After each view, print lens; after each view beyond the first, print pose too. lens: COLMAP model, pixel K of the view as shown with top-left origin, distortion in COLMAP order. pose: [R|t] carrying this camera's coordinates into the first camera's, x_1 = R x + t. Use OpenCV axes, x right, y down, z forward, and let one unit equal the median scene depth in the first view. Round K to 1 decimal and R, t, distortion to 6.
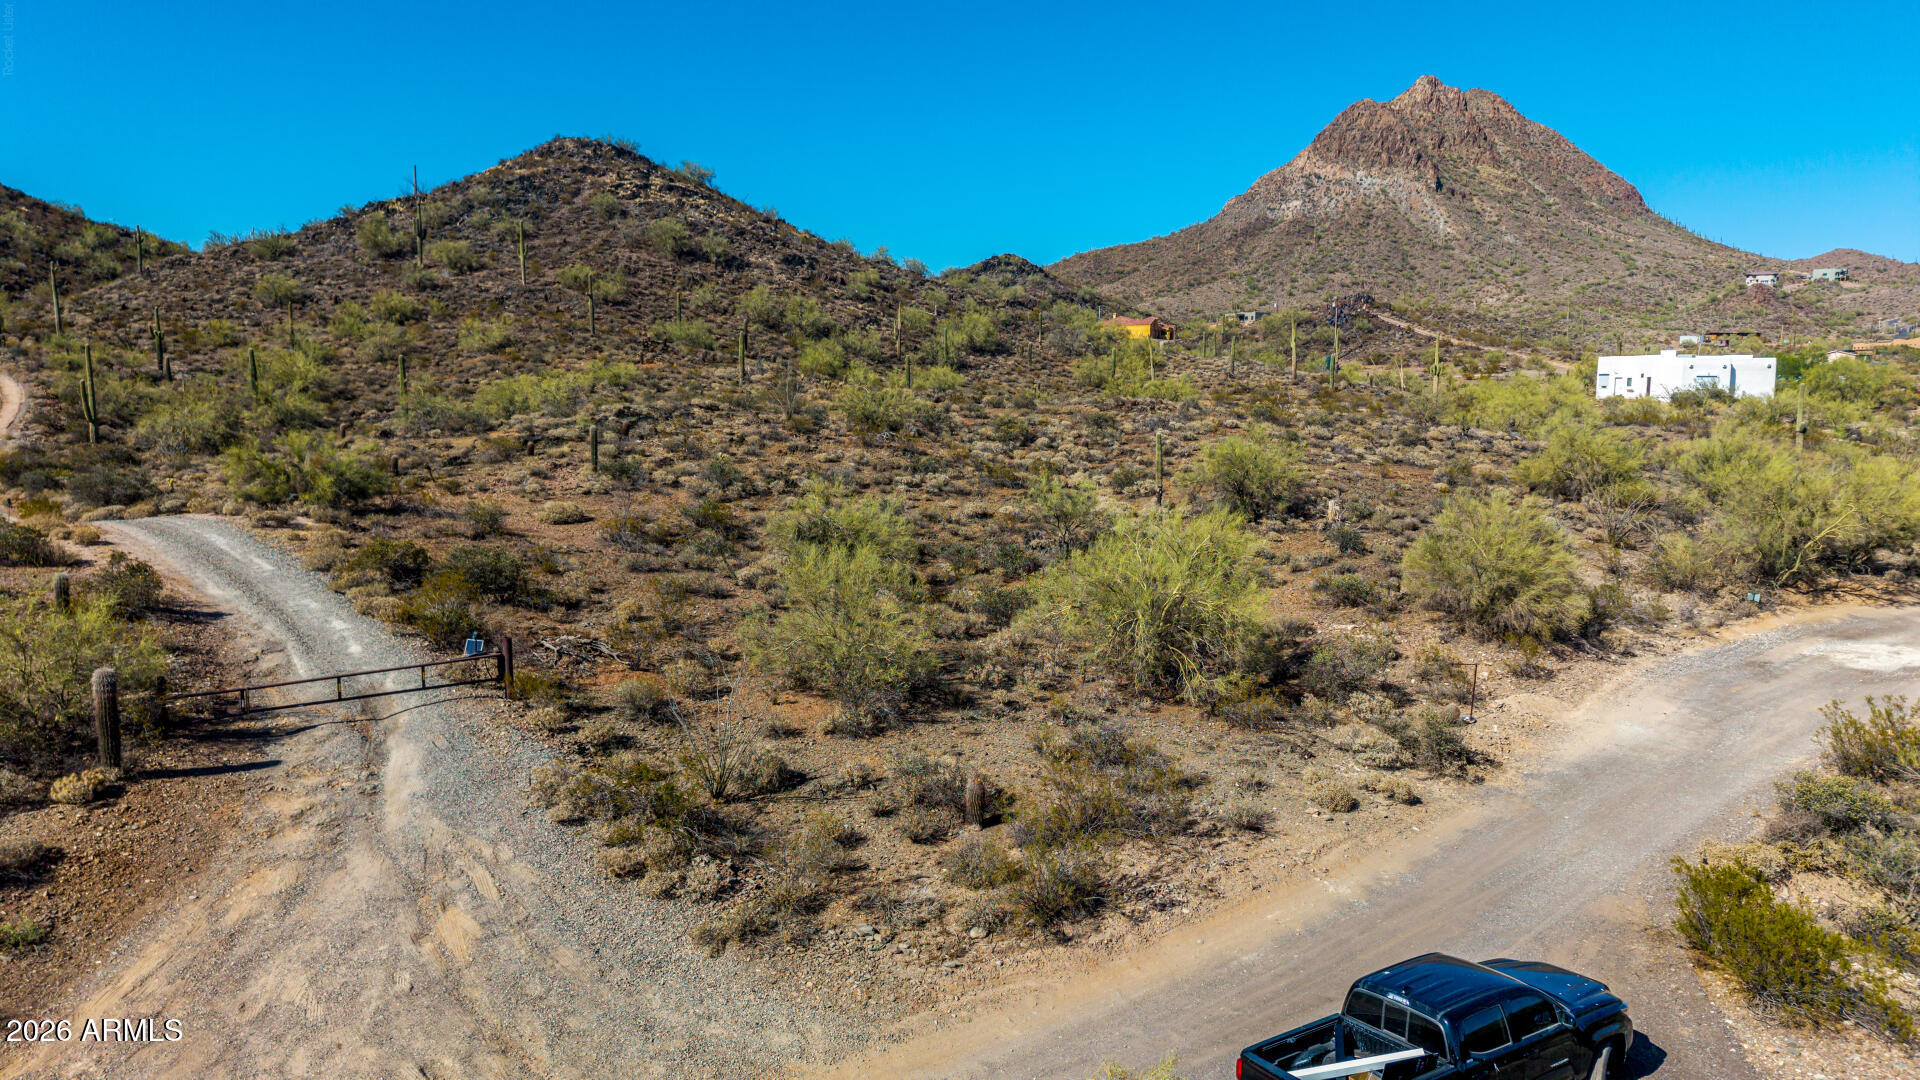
lens RADIAL K [[1274.5, 0, 960.9], [0, 1274.5, 580.9], [0, 0, 1]] dist [0.010607, -0.001907]
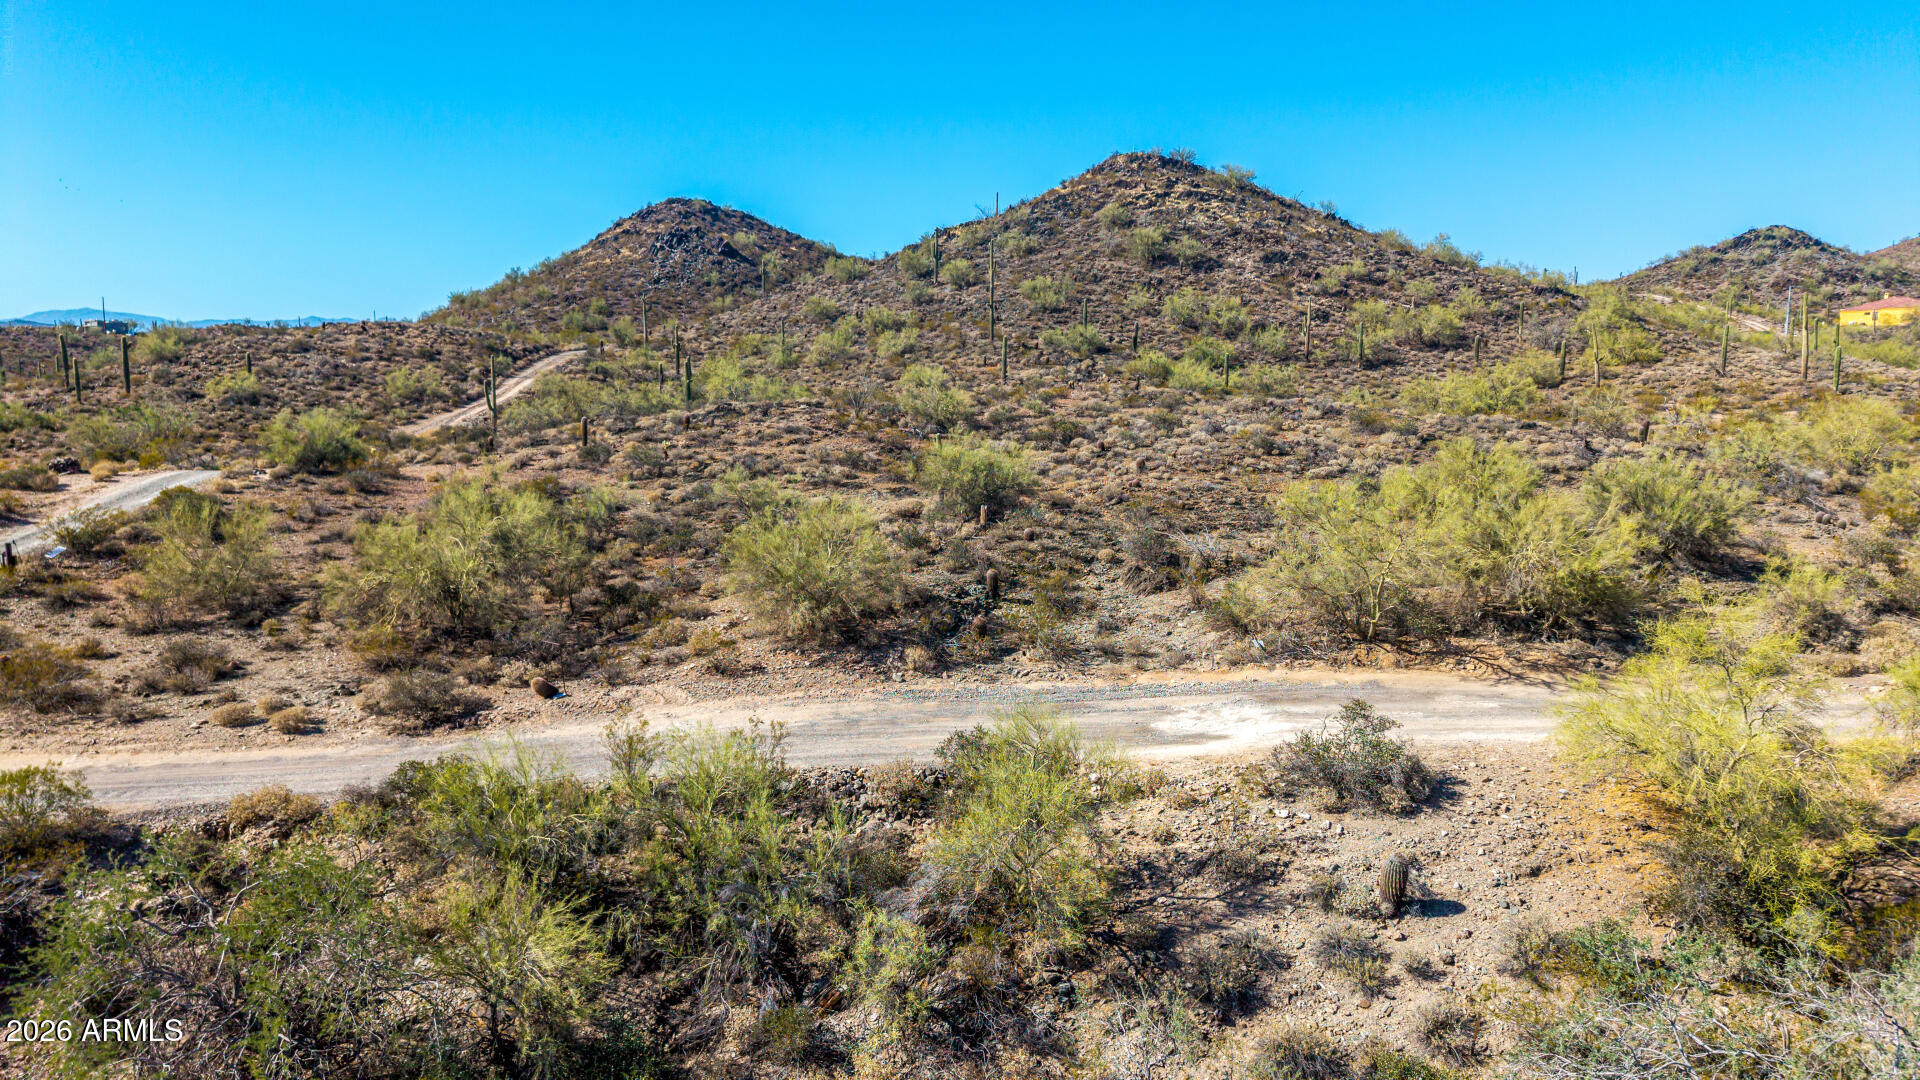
lens RADIAL K [[1284.4, 0, 960.0], [0, 1284.4, 540.0], [0, 0, 1]] dist [0.028142, -0.029526]
pose [[0.822851, 0.068549, -0.564108, 0.256529], [-0.086253, 0.996262, -0.004752, -0.009168], [0.561673, 0.052567, 0.825688, 0.056895]]
